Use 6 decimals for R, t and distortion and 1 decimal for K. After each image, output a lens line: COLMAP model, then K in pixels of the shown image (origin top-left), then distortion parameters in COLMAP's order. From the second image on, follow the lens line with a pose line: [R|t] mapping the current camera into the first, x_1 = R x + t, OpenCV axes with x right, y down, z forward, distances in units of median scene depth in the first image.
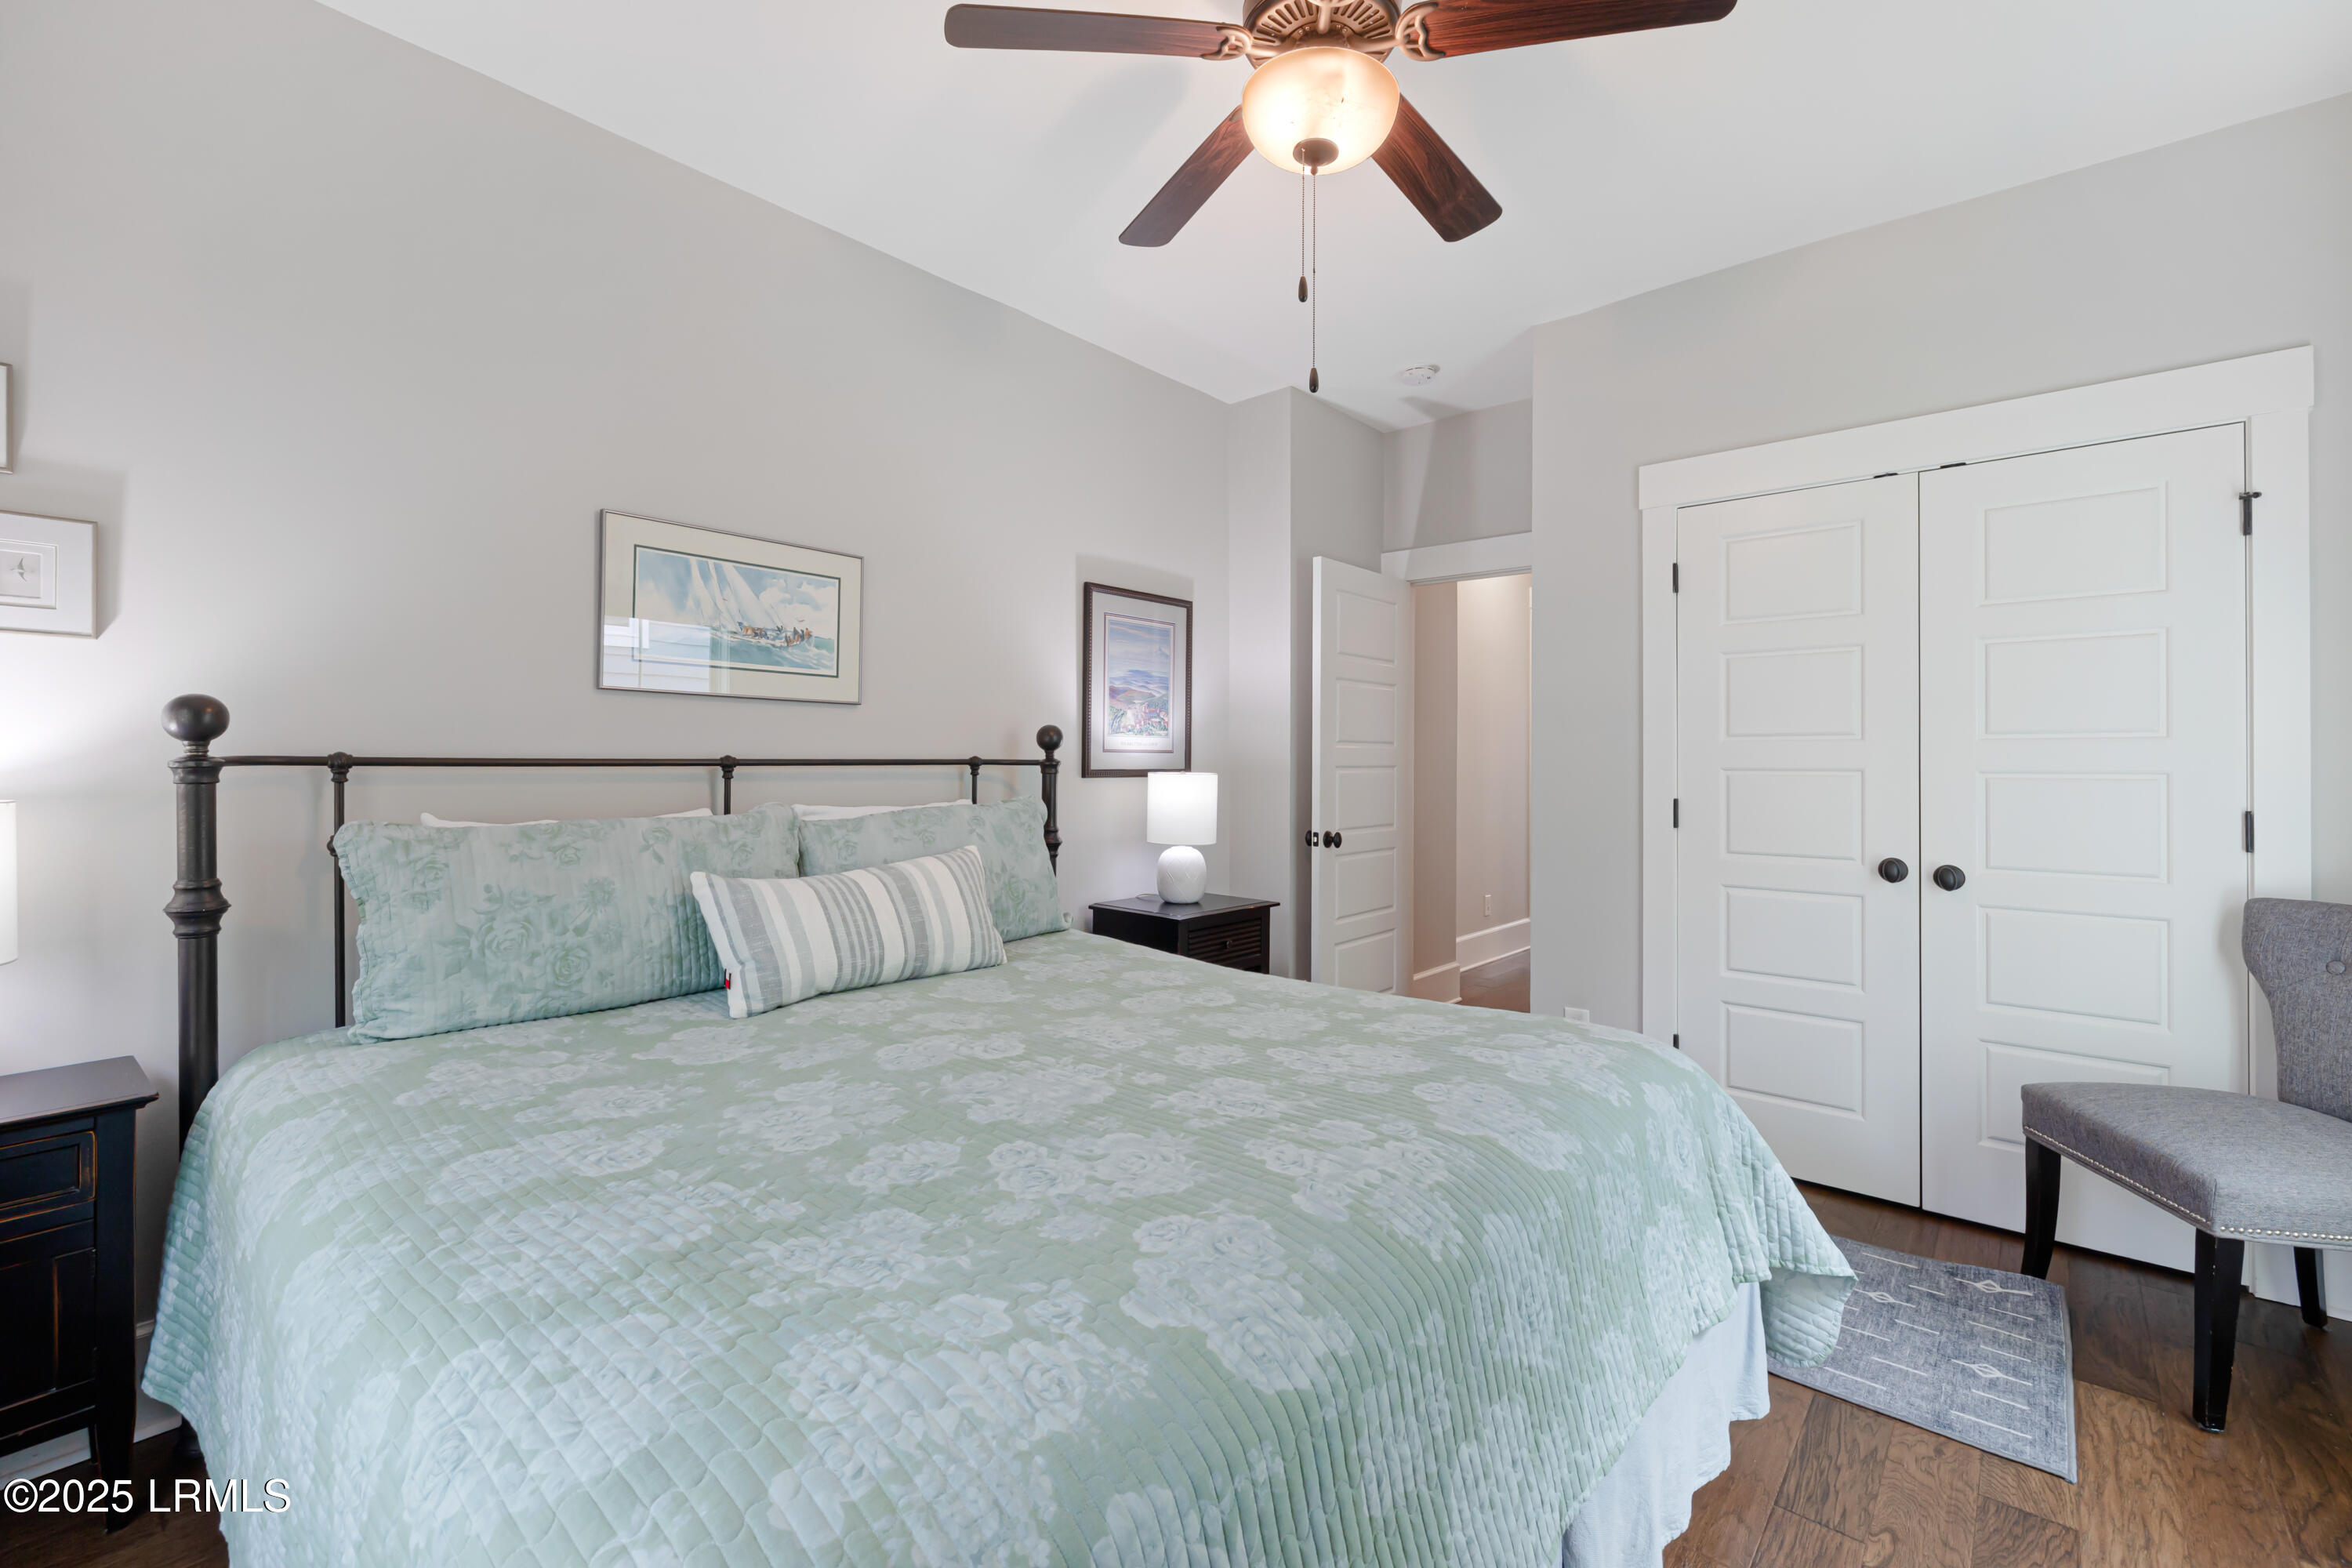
lens RADIAL K [[989.3, 0, 1168.4], [0, 989.3, 784.9], [0, 0, 1]] dist [-0.000279, -0.000067]
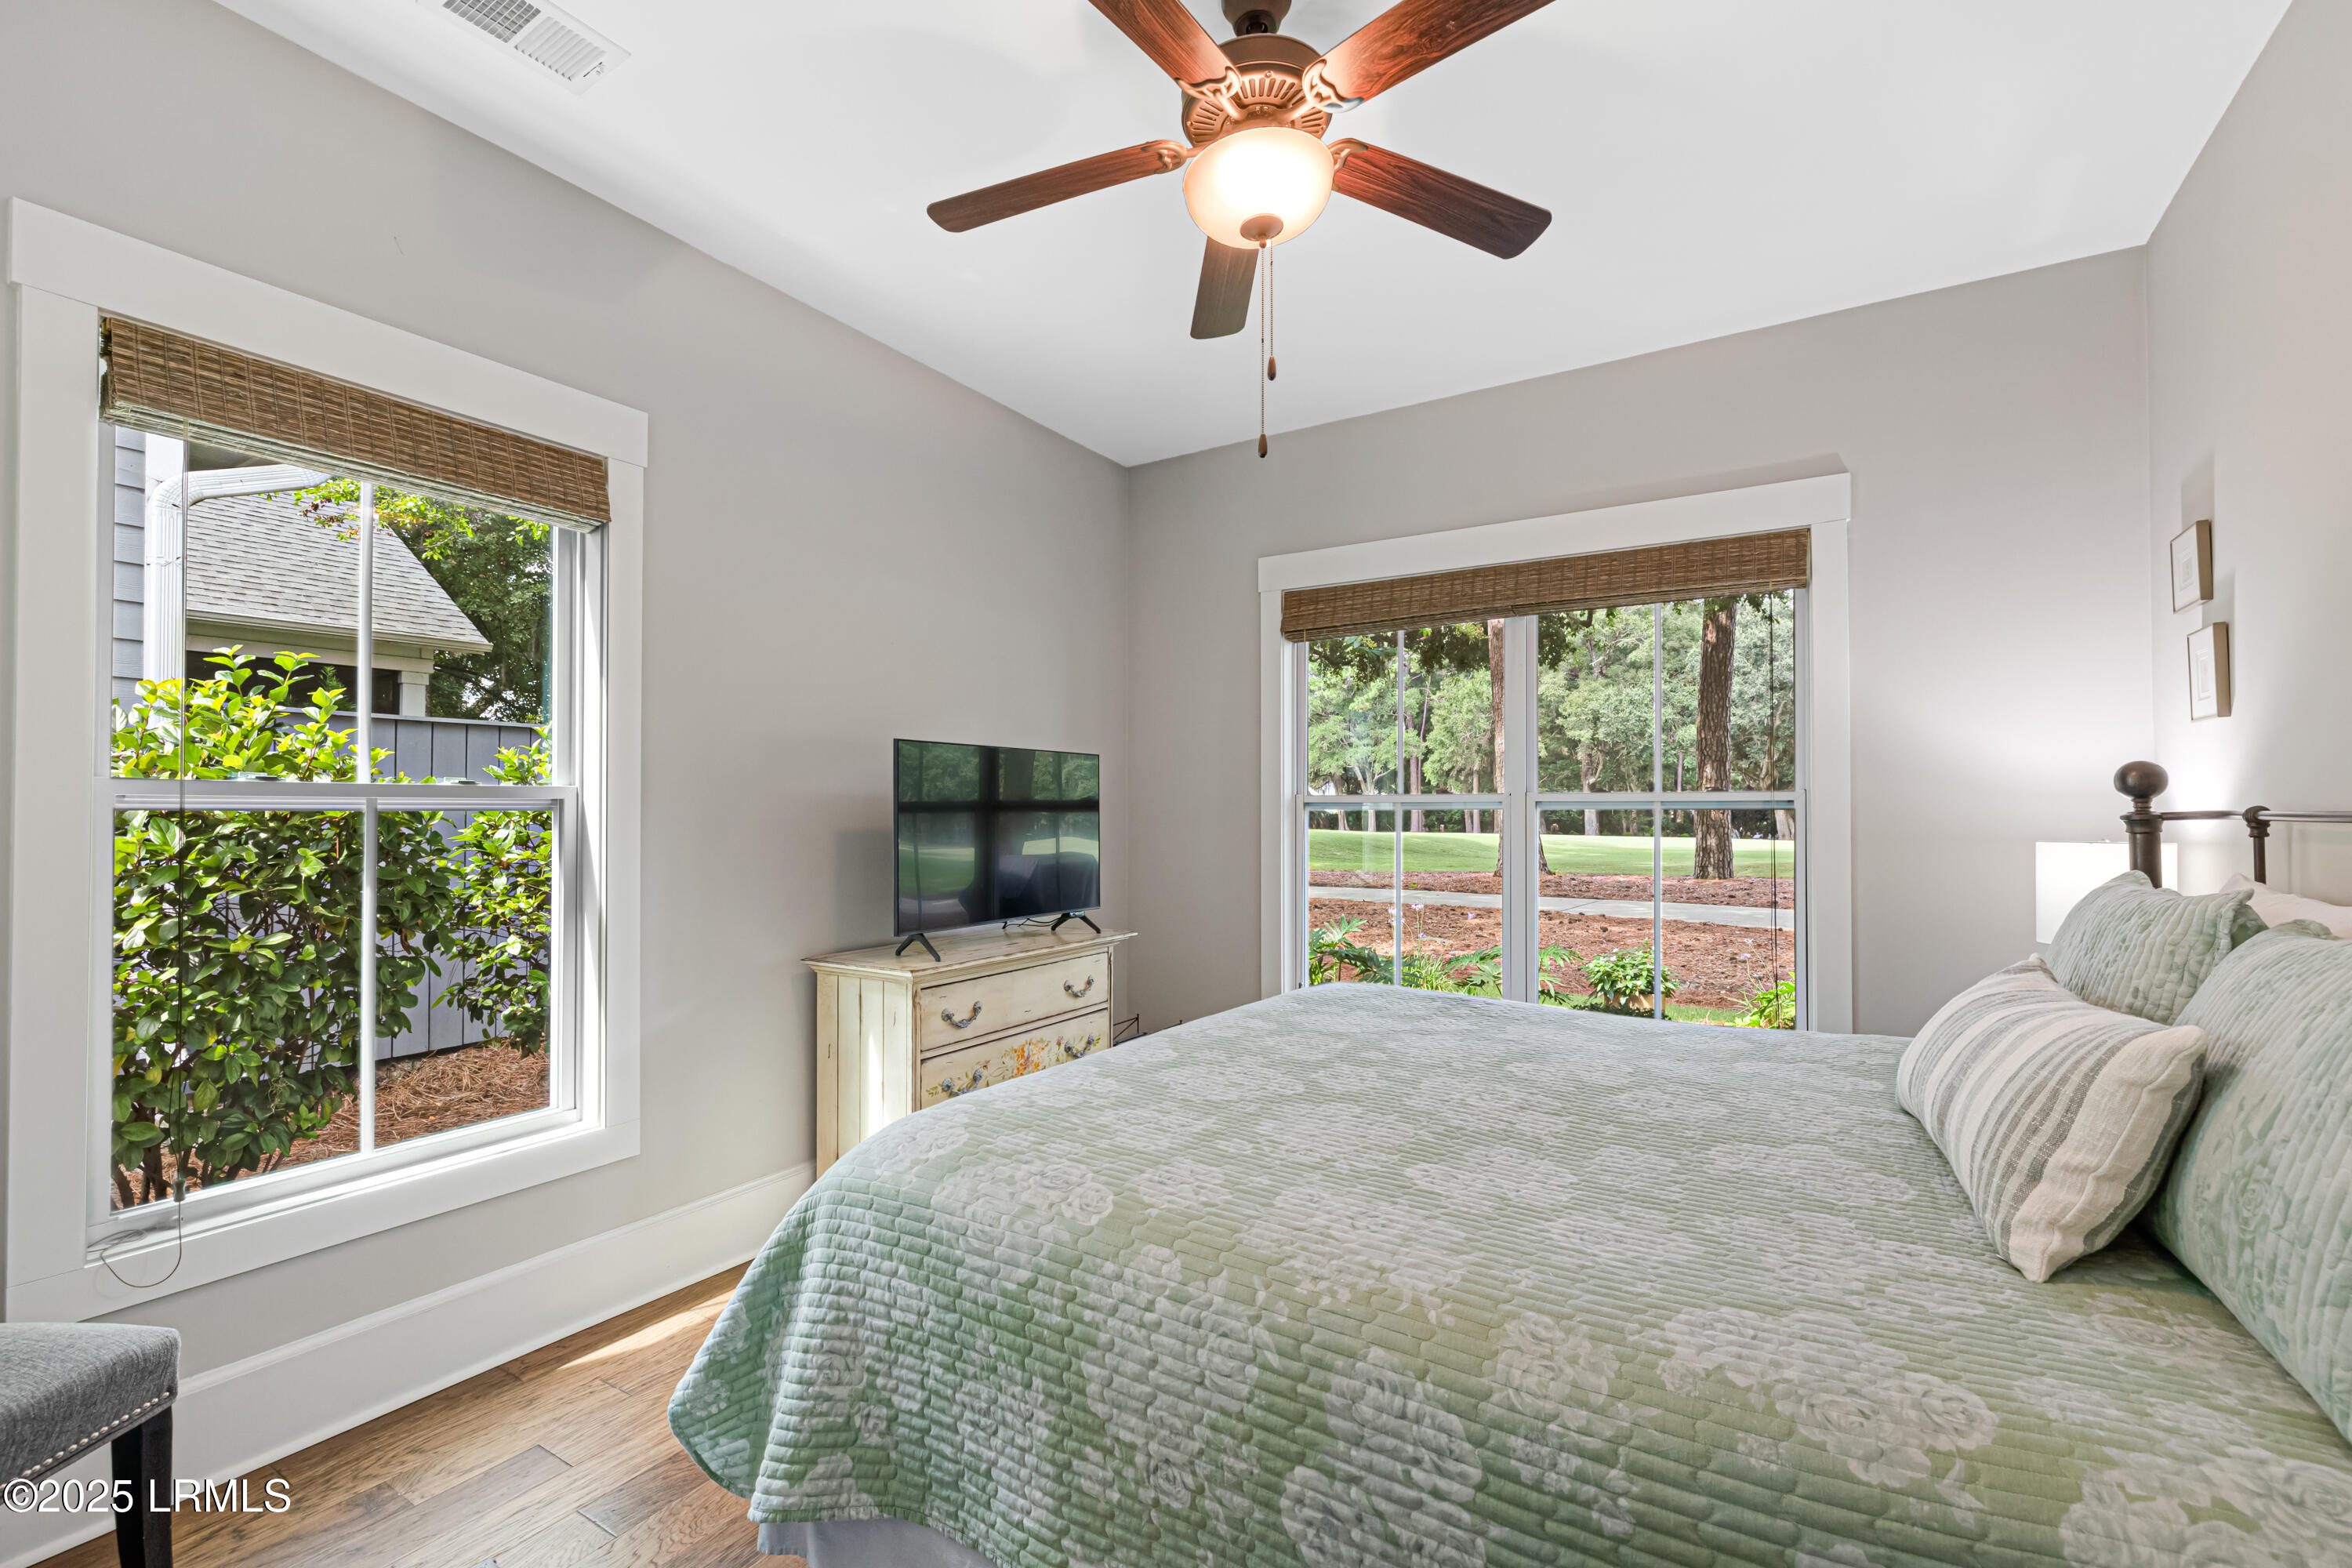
lens RADIAL K [[1002.8, 0, 1197.0], [0, 1002.8, 809.6], [0, 0, 1]] dist [-0.000046, 0.000006]
pose [[-0.984744, 0.001857, -0.173997, 0.204745], [-0.003970, 0.999443, 0.033139, -0.070428], [0.173962, 0.033324, -0.984188, 2.169809]]
